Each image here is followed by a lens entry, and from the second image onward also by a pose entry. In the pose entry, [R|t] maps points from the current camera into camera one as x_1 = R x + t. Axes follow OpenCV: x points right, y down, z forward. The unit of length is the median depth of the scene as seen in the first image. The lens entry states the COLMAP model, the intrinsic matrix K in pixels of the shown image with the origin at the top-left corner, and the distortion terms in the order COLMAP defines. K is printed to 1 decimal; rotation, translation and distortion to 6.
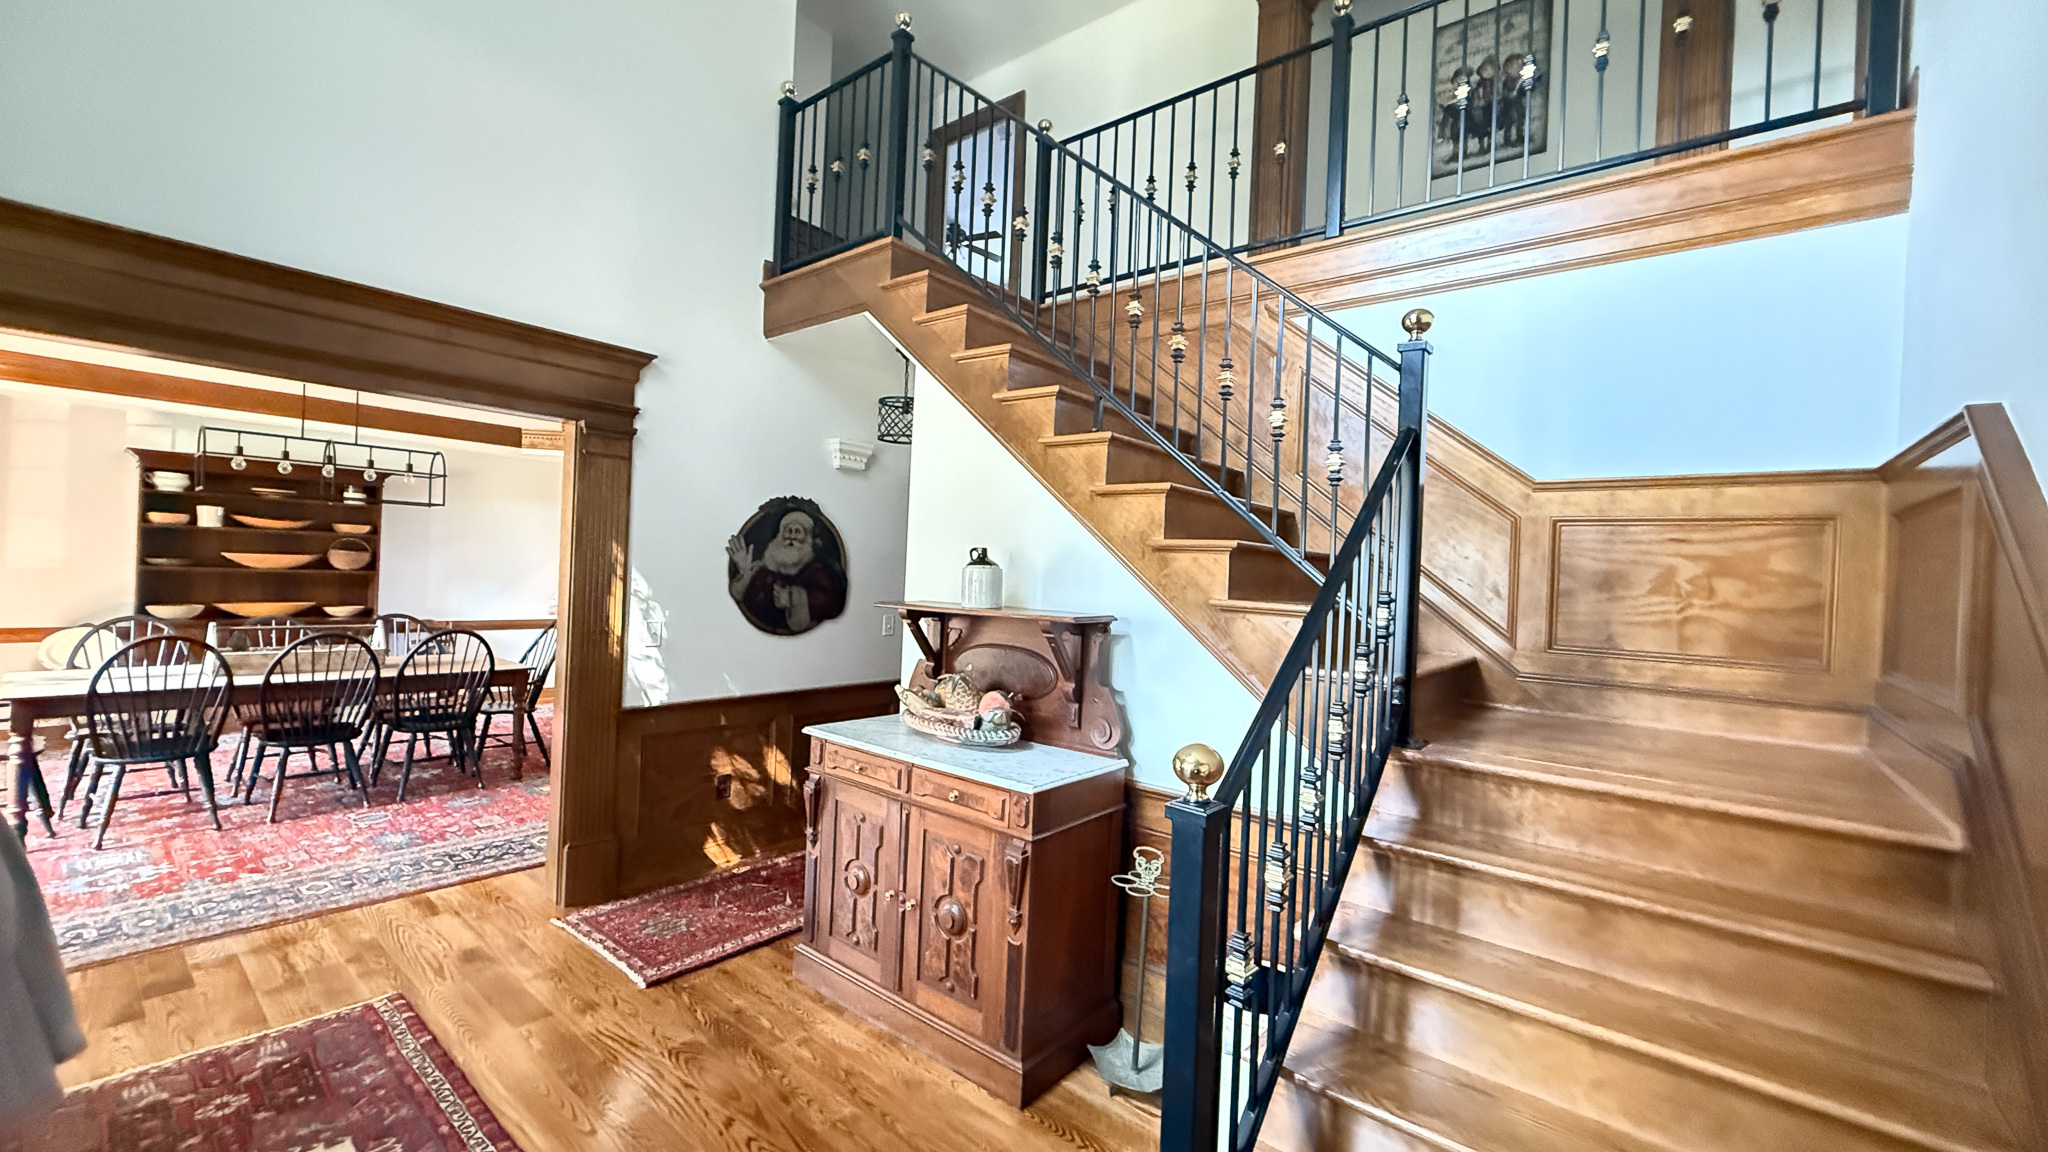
lens RADIAL K [[813.2, 0, 1022.5], [0, 813.2, 574.4], [0, 0, 1]] dist [0.002490, -0.000172]
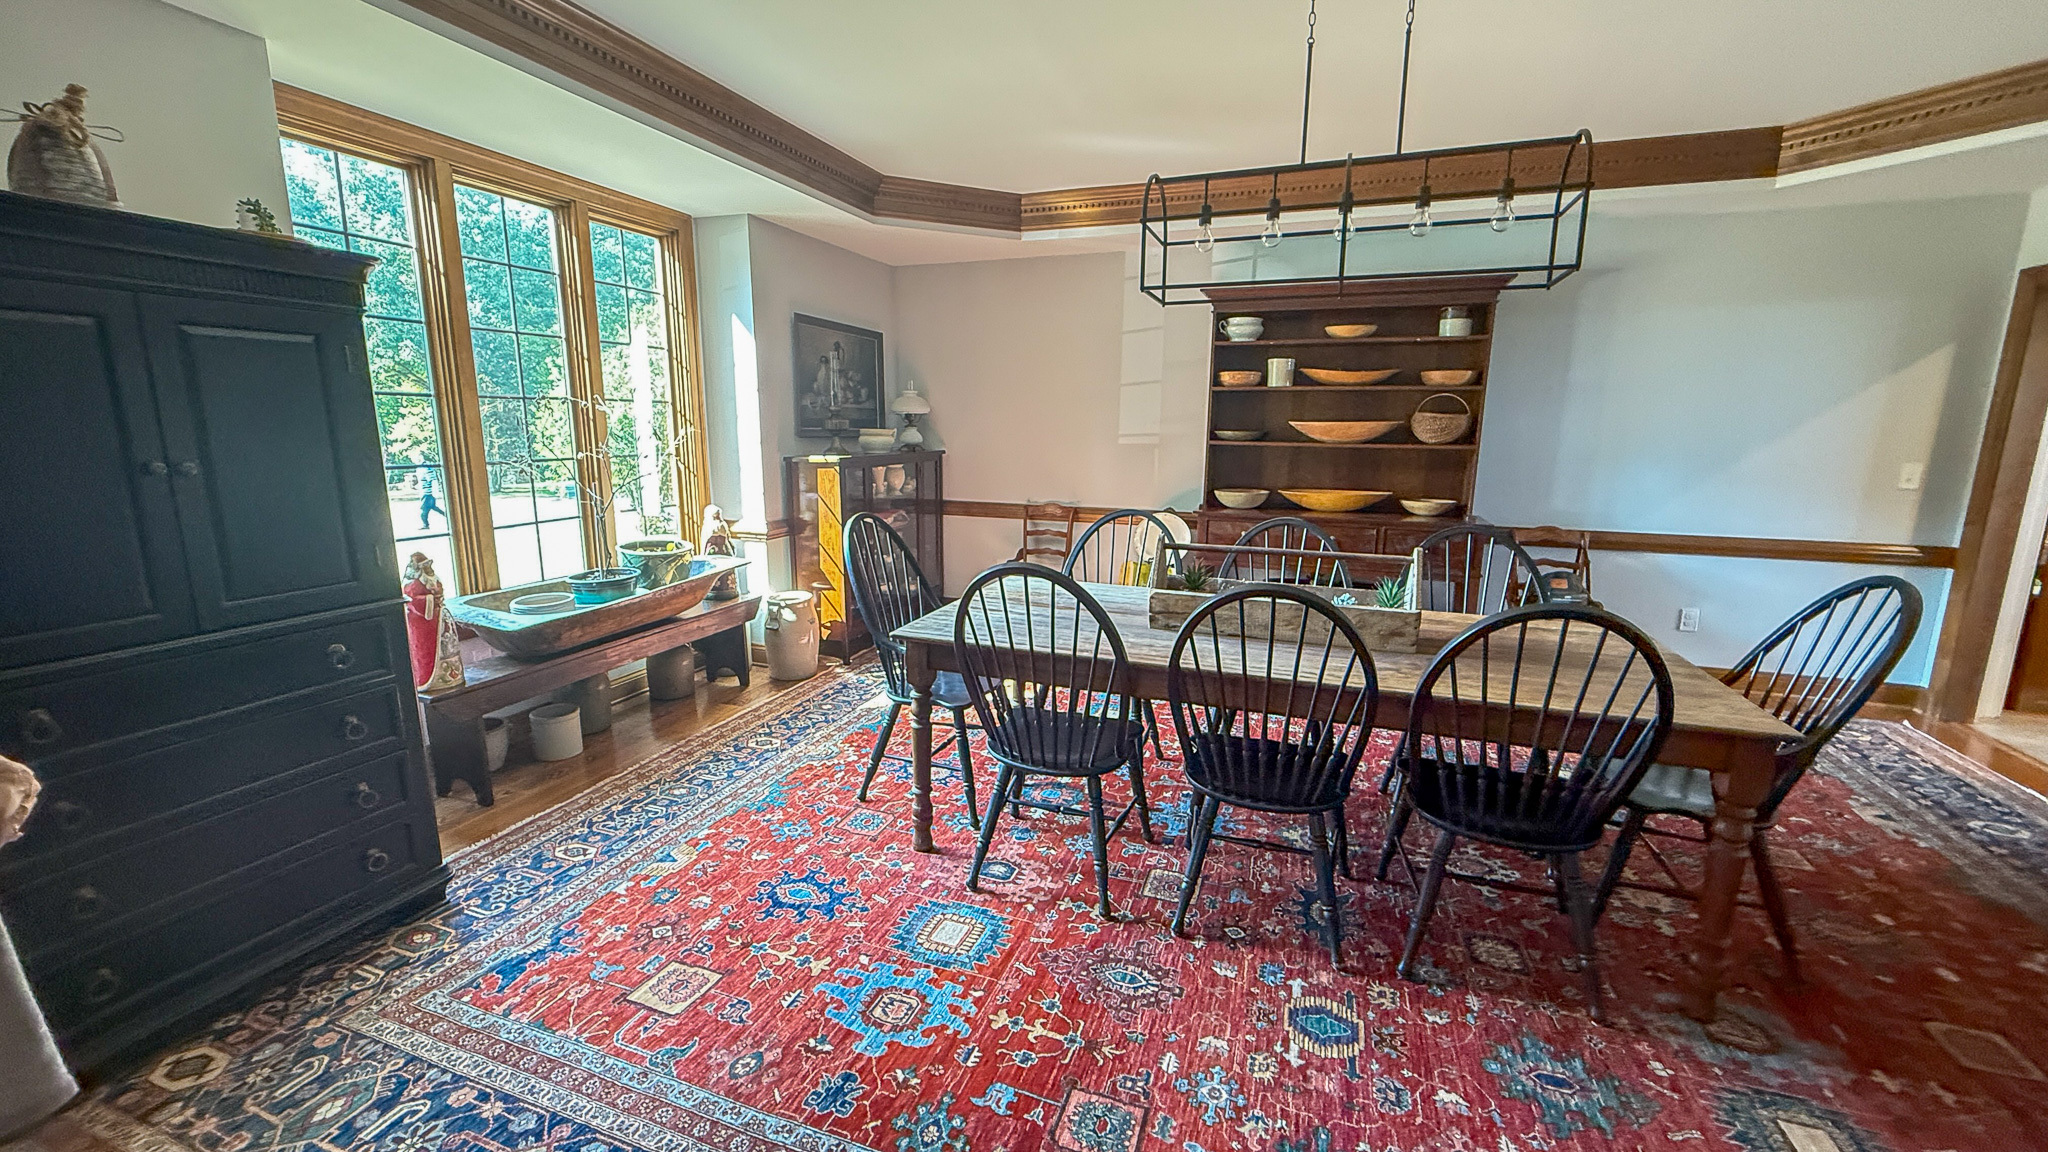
lens RADIAL K [[813.2, 0, 1022.8], [0, 813.2, 582.8], [0, 0, 1]] dist [0.002490, -0.000172]
pose [[0.332526, 0.139619, -0.932702, -0.360612], [0.002144, 0.988866, 0.148791, 0.008226], [0.943092, -0.051477, 0.328524, 0.533420]]
